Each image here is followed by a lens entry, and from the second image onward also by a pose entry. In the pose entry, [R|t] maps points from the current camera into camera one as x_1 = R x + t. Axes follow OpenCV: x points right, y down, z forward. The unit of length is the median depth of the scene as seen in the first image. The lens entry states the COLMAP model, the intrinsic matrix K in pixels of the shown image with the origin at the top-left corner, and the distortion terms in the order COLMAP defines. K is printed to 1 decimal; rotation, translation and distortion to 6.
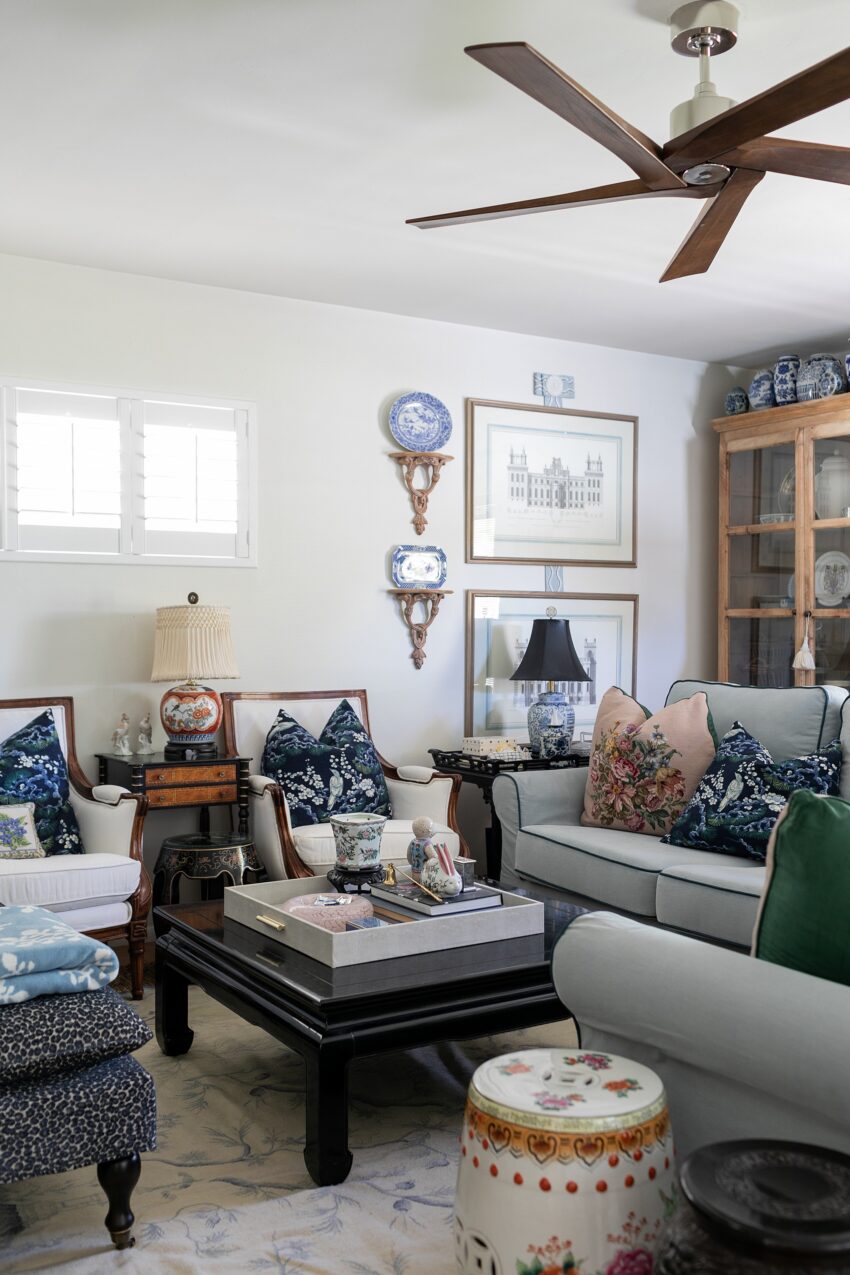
lens RADIAL K [[1243.2, 0, 429.3], [0, 1243.2, 647.7], [0, 0, 1]] dist [0.008696, 0.002643]
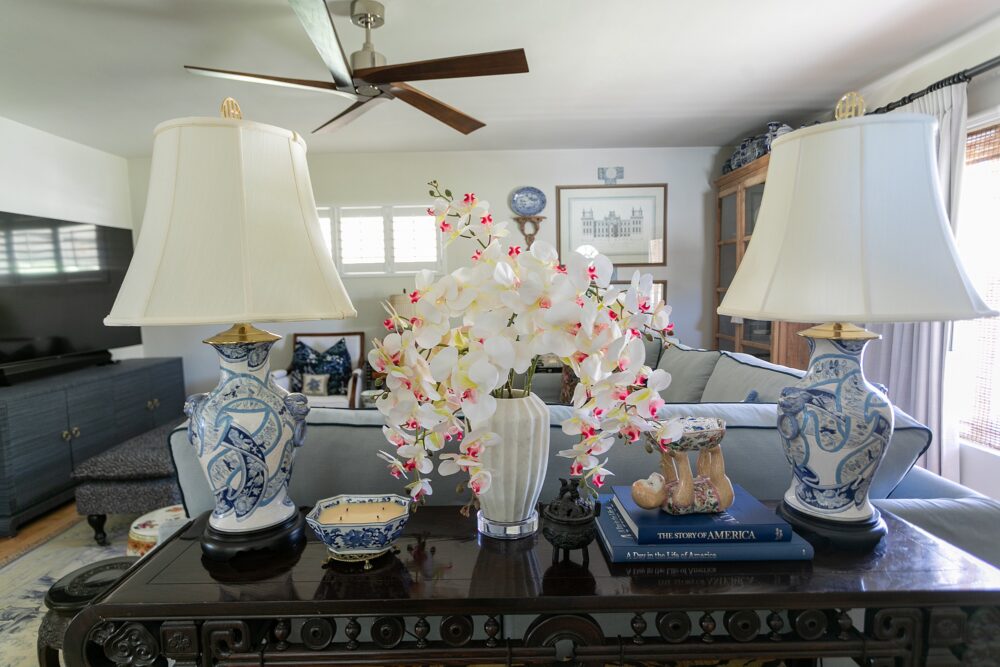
lens RADIAL K [[555.9, 0, 483.4], [0, 555.9, 340.3], [0, 0, 1]] dist [-0.005981, -0.000597]
pose [[0.847716, 0.034504, -0.529327, 0.486144], [0.010673, 0.996571, 0.082054, -0.031381], [0.530343, -0.075208, 0.844441, 0.183522]]
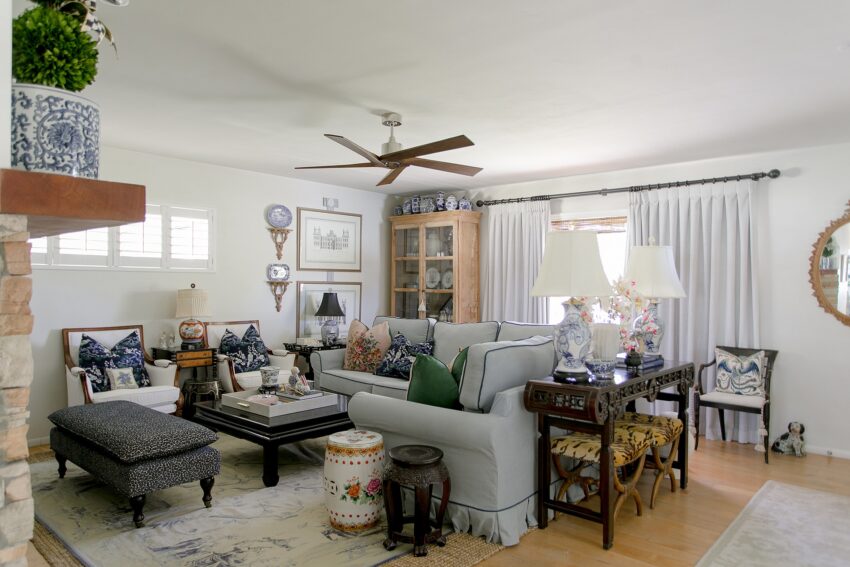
lens RADIAL K [[578.9, 0, 411.5], [0, 578.9, 285.7], [0, 0, 1]] dist [0.000561, 0.000142]
pose [[0.963273, 0.007105, 0.268432, -0.075377], [-0.003606, 0.999902, -0.013525, -0.025100], [-0.268501, 0.012061, 0.963204, -0.263331]]
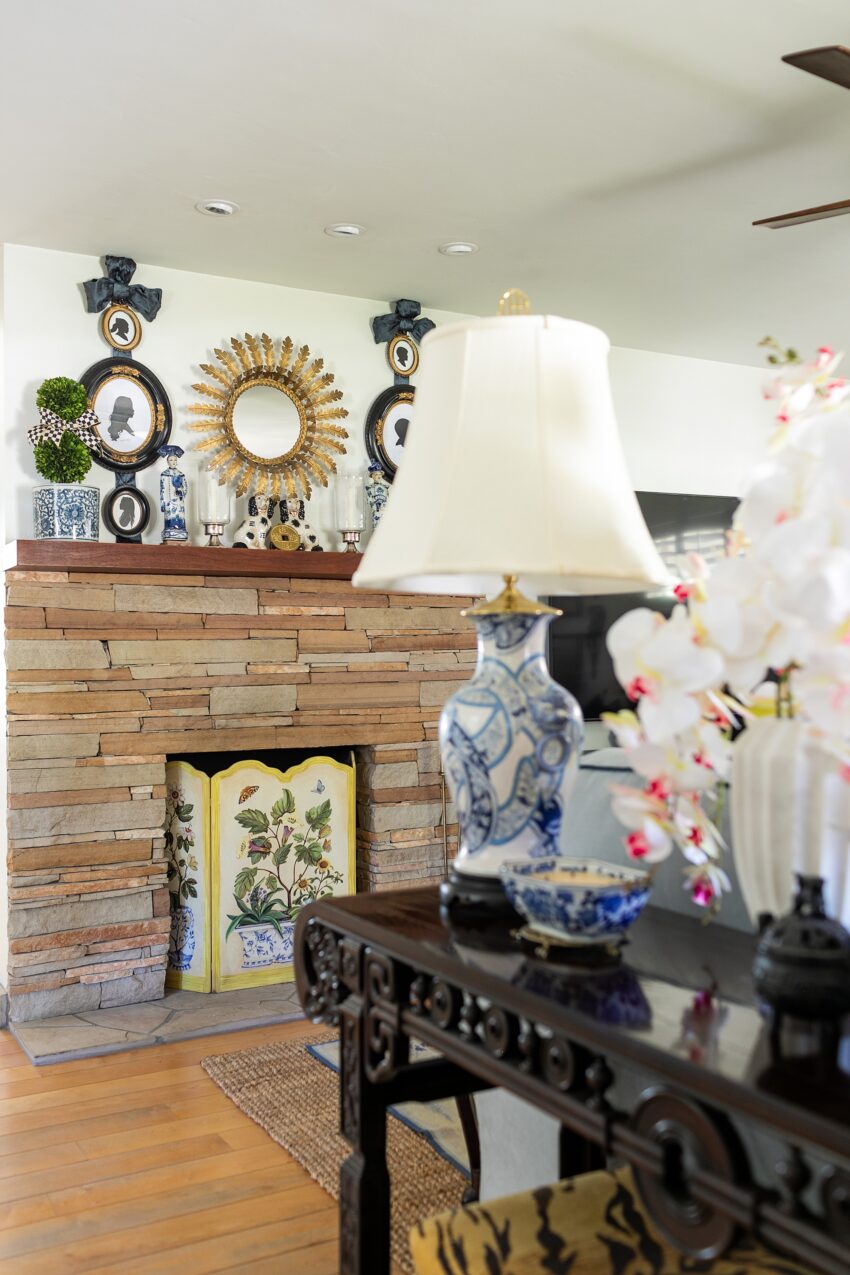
lens RADIAL K [[1219.7, 0, 425.0], [0, 1219.7, 637.5], [0, 0, 1]] dist [0.005150, -0.001638]
pose [[-0.055365, -0.015747, -0.998342, 0.644098], [-0.011697, 0.999817, -0.015122, -0.001120], [0.998398, 0.010841, -0.055539, 0.319383]]
